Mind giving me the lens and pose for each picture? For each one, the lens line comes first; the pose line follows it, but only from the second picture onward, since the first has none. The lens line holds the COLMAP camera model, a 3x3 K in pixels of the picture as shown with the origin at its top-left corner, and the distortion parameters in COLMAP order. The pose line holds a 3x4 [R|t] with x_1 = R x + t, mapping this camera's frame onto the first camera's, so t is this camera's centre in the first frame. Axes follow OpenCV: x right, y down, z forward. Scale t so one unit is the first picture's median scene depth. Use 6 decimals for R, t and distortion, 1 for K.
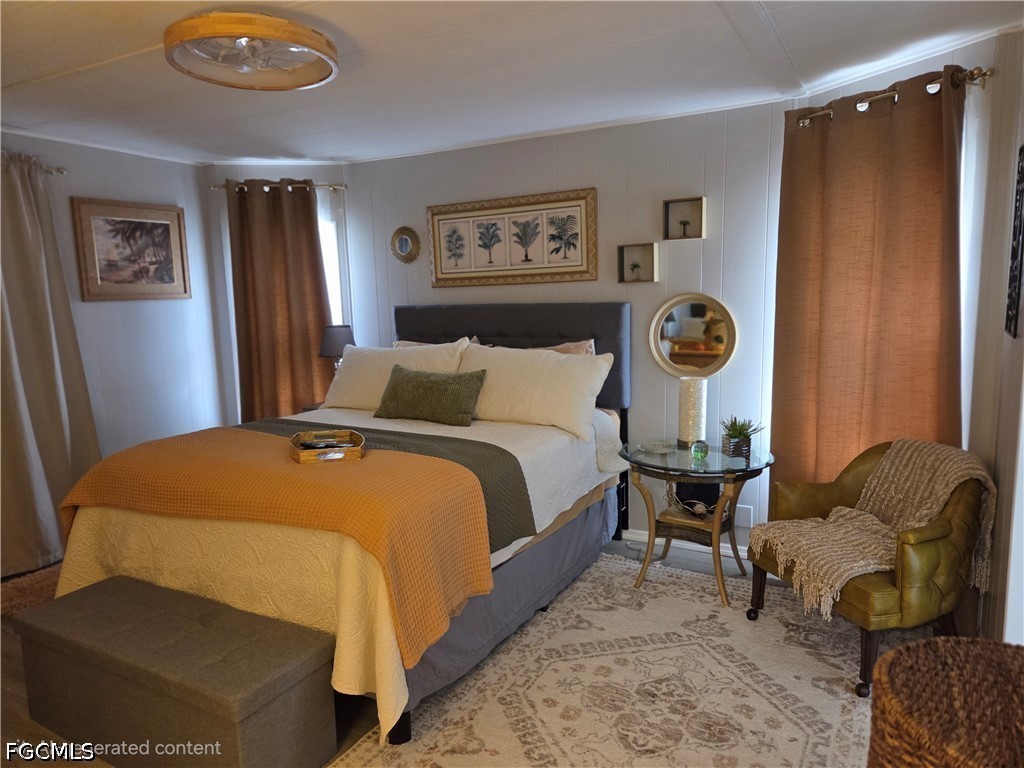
lens RADIAL K [[690.7, 0, 511.0], [0, 690.7, 397.2], [0, 0, 1]] dist [0.077647, -0.065562]
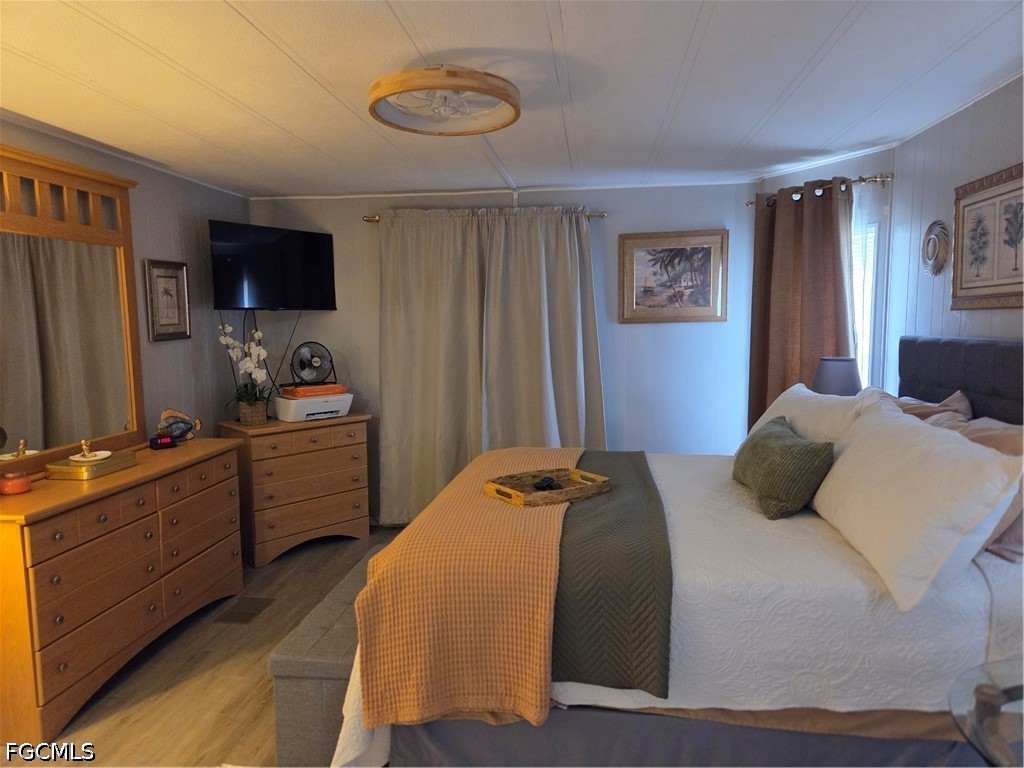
lens RADIAL K [[690.7, 0, 511.0], [0, 690.7, 397.2], [0, 0, 1]] dist [0.077647, -0.065562]
pose [[0.373381, 0.122829, -0.919511, 0.380599], [-0.134484, 0.987892, 0.077355, -0.078016], [0.917879, 0.094776, 0.385378, 0.395862]]
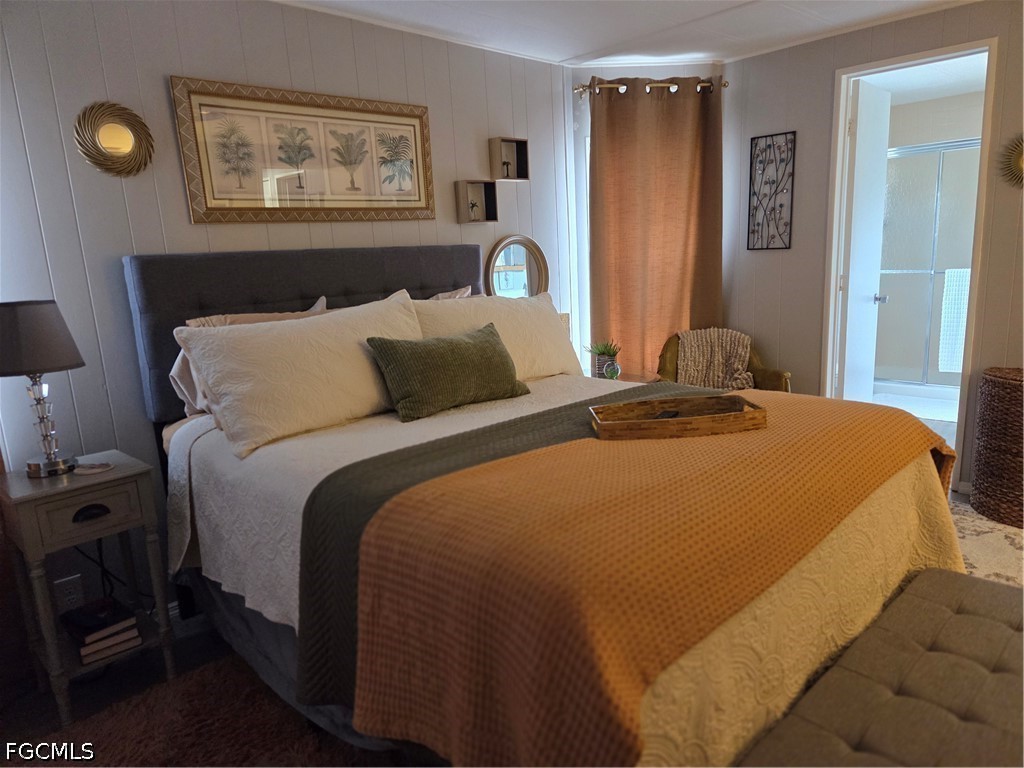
lens RADIAL K [[690.7, 0, 511.0], [0, 690.7, 397.2], [0, 0, 1]] dist [0.077647, -0.065562]
pose [[0.292777, -0.186611, 0.937794, -0.653903], [0.187492, 0.972935, 0.135069, -0.051008], [-0.937618, 0.136283, 0.319841, 0.631786]]
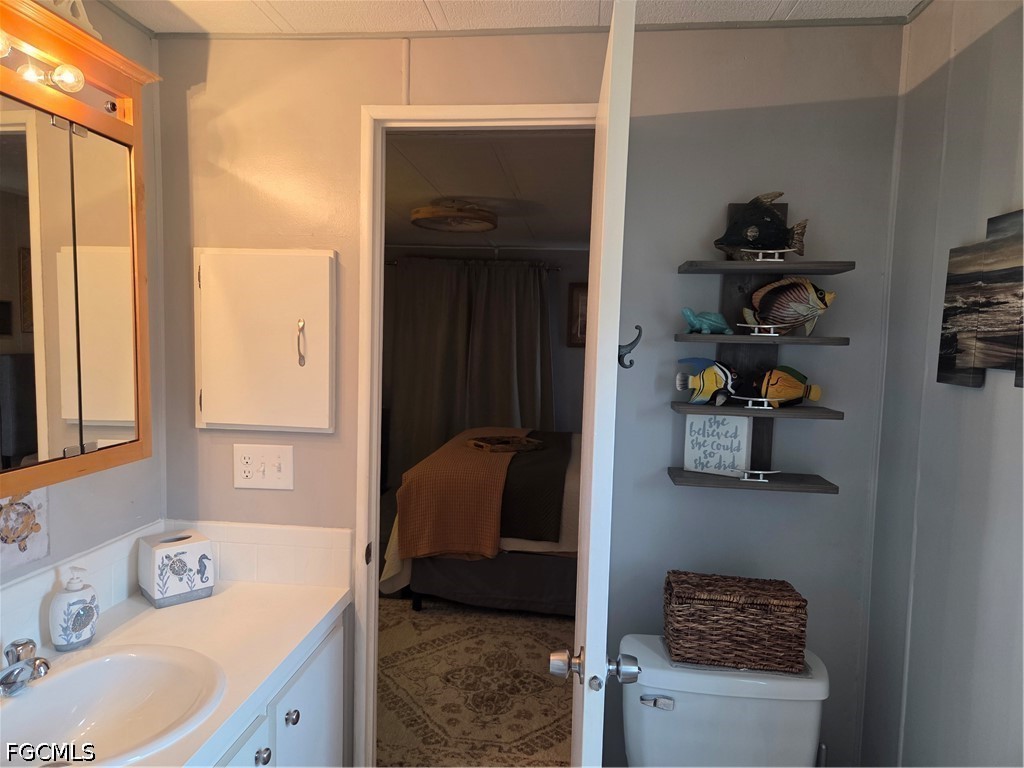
lens RADIAL K [[690.7, 0, 511.0], [0, 690.7, 397.2], [0, 0, 1]] dist [0.077647, -0.065562]
pose [[0.393969, 0.121684, -0.911033, 0.776234], [-0.176992, 0.982690, 0.054717, -0.082580], [0.901922, 0.139689, 0.408686, 0.245403]]
